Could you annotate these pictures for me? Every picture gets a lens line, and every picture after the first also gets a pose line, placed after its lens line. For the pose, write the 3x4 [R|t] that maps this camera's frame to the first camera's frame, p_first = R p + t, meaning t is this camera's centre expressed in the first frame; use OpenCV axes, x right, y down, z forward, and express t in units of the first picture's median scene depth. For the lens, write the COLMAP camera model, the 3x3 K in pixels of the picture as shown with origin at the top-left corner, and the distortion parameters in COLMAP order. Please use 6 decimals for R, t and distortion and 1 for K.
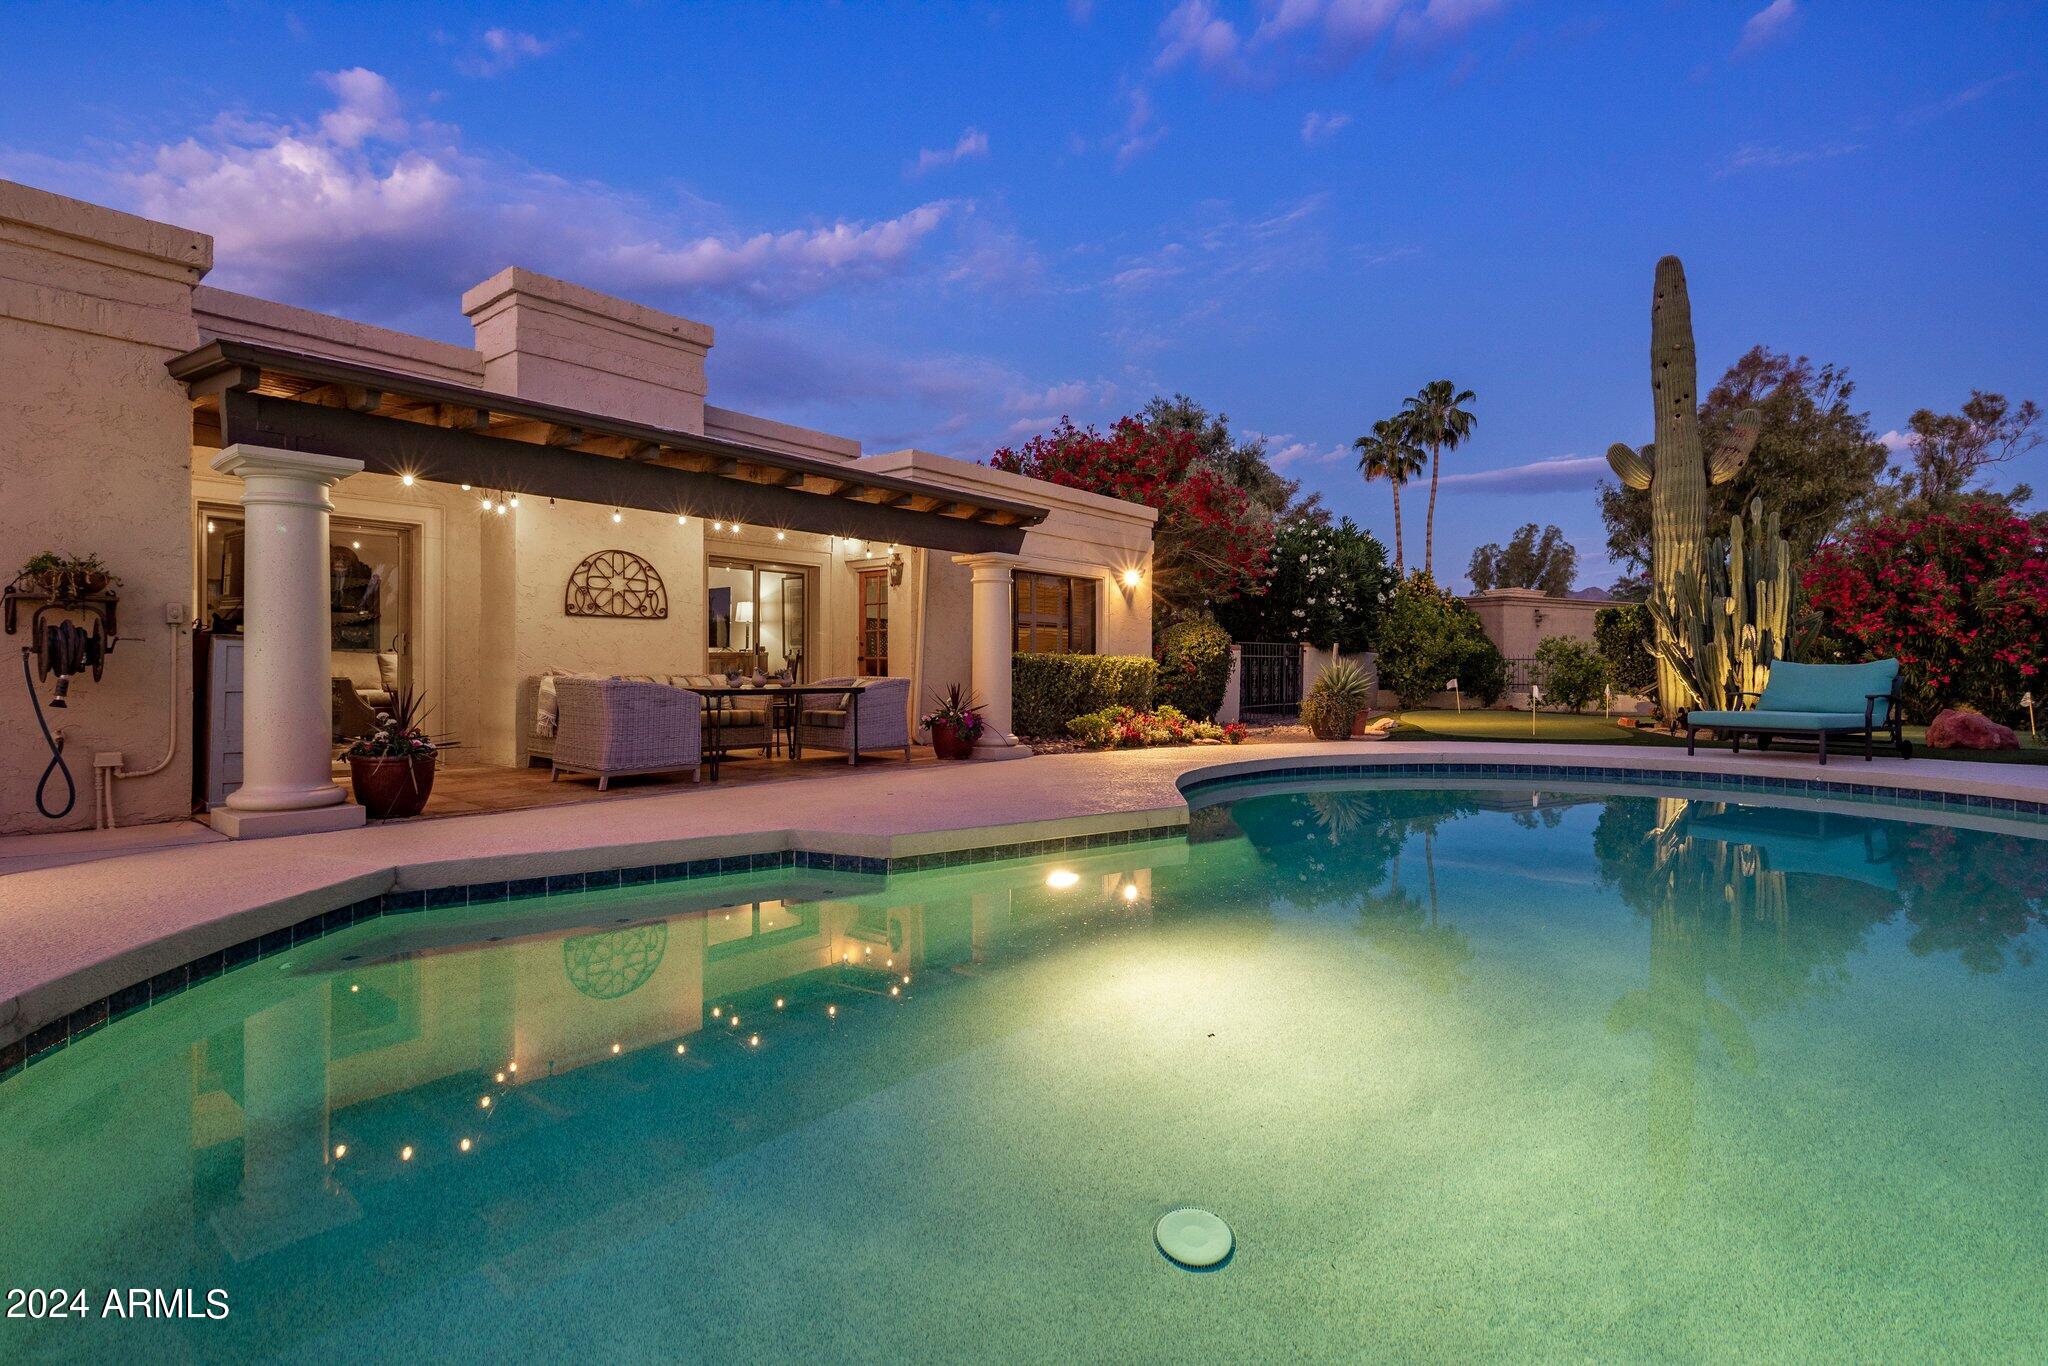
lens RADIAL K [[972.9, 0, 1024.0], [0, 972.9, 683.0], [0, 0, 1]] dist [0.000877, -0.000895]
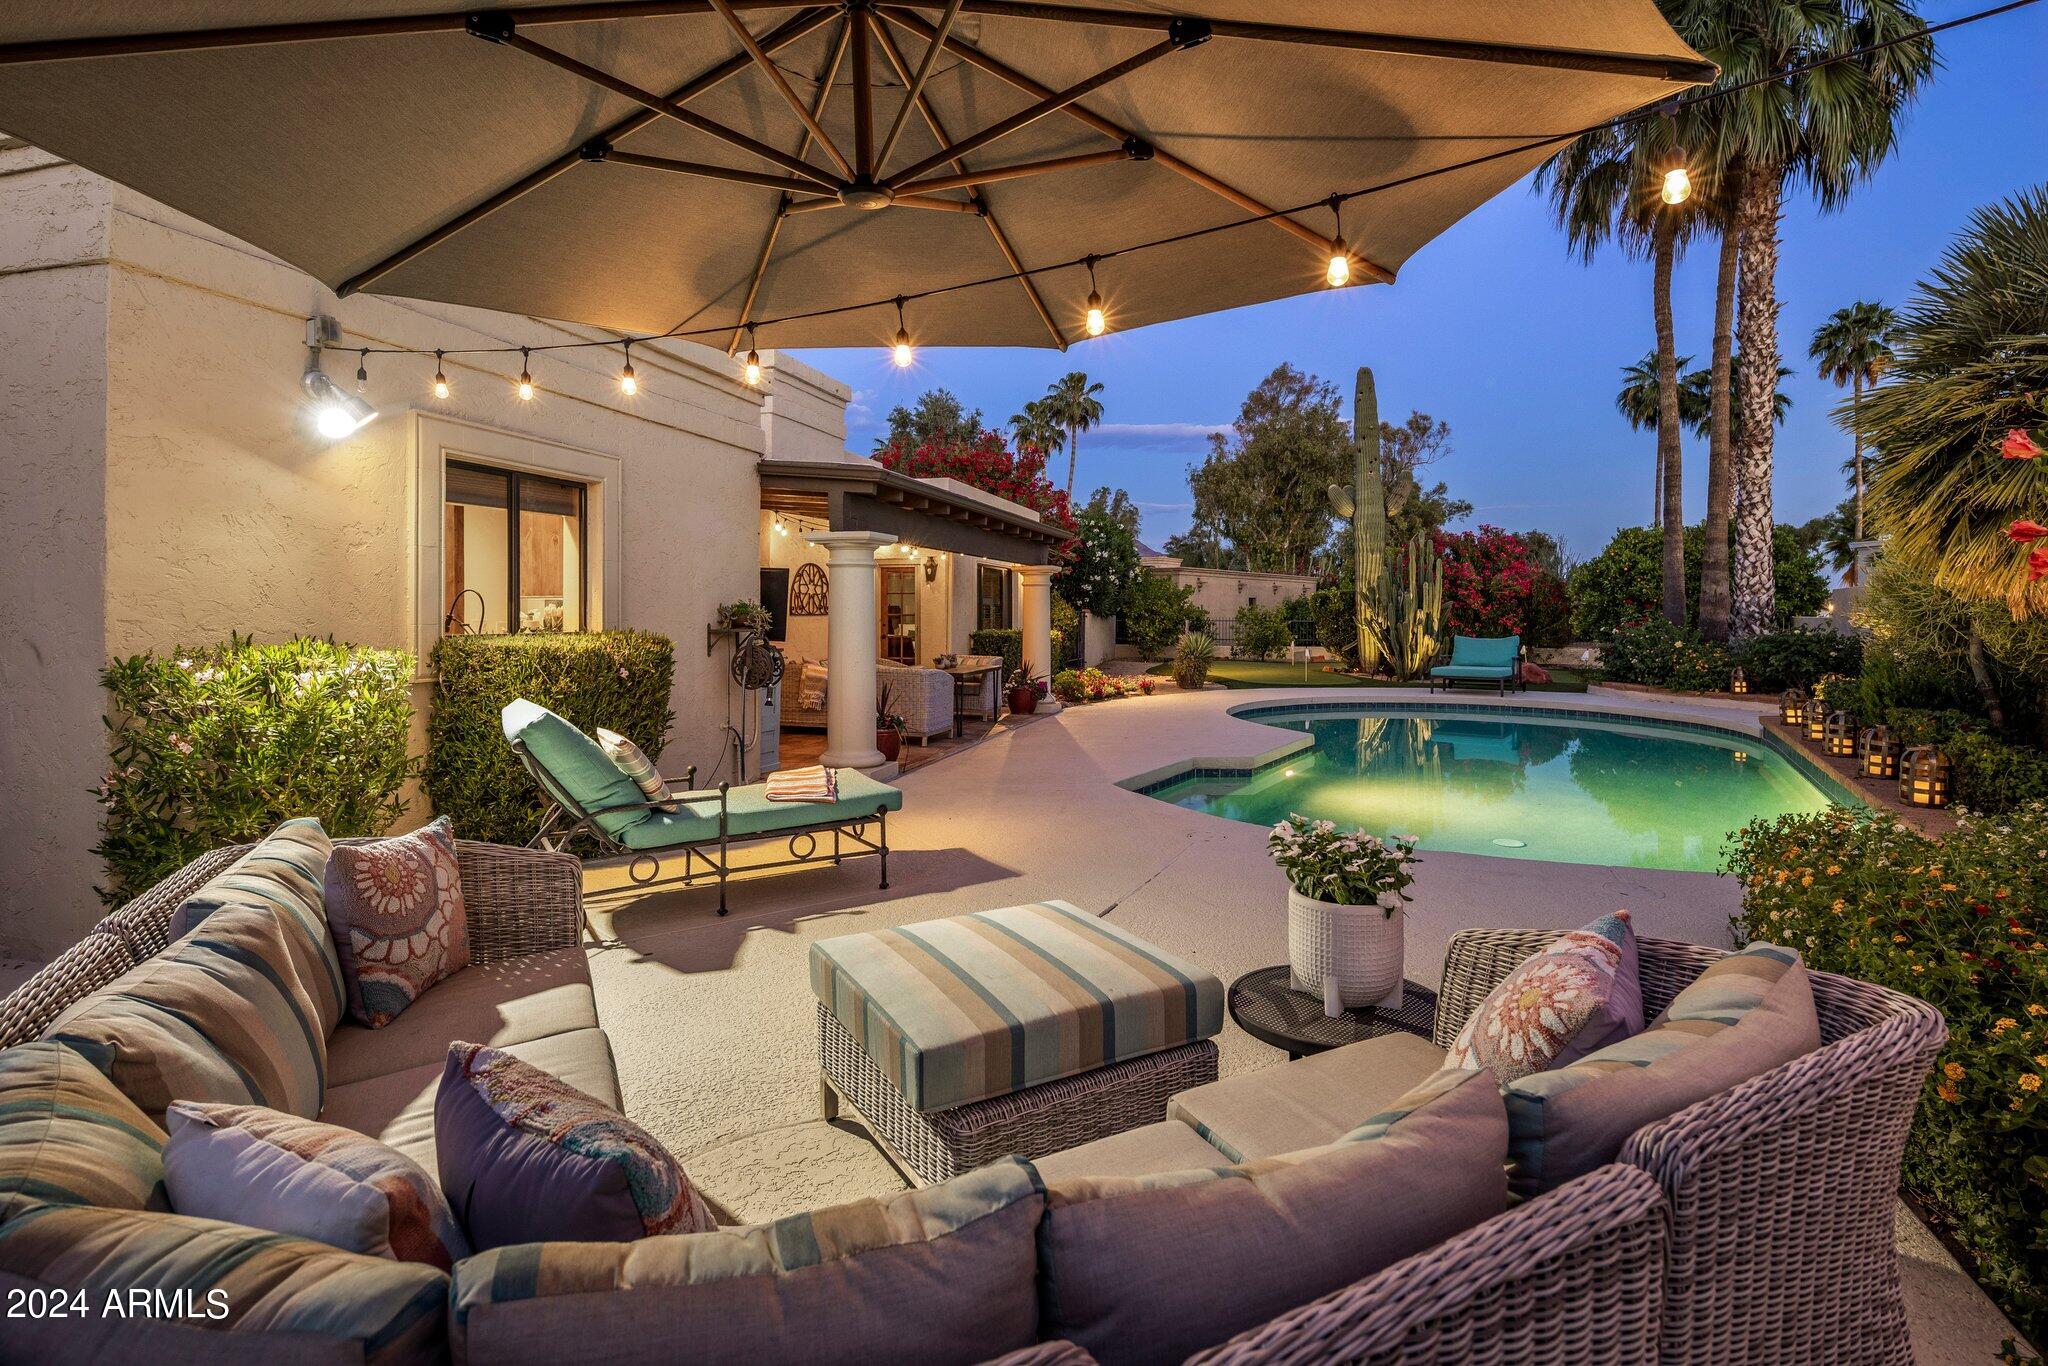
lens RADIAL K [[952.4, 0, 1031.4], [0, 952.4, 625.3], [0, 0, 1]] dist [0.001372, 0.000002]
pose [[0.920019, -0.005796, 0.391830, -0.355091], [0.006513, 0.999979, -0.000500, -0.028399], [-0.391819, 0.003012, 0.920038, -0.151403]]
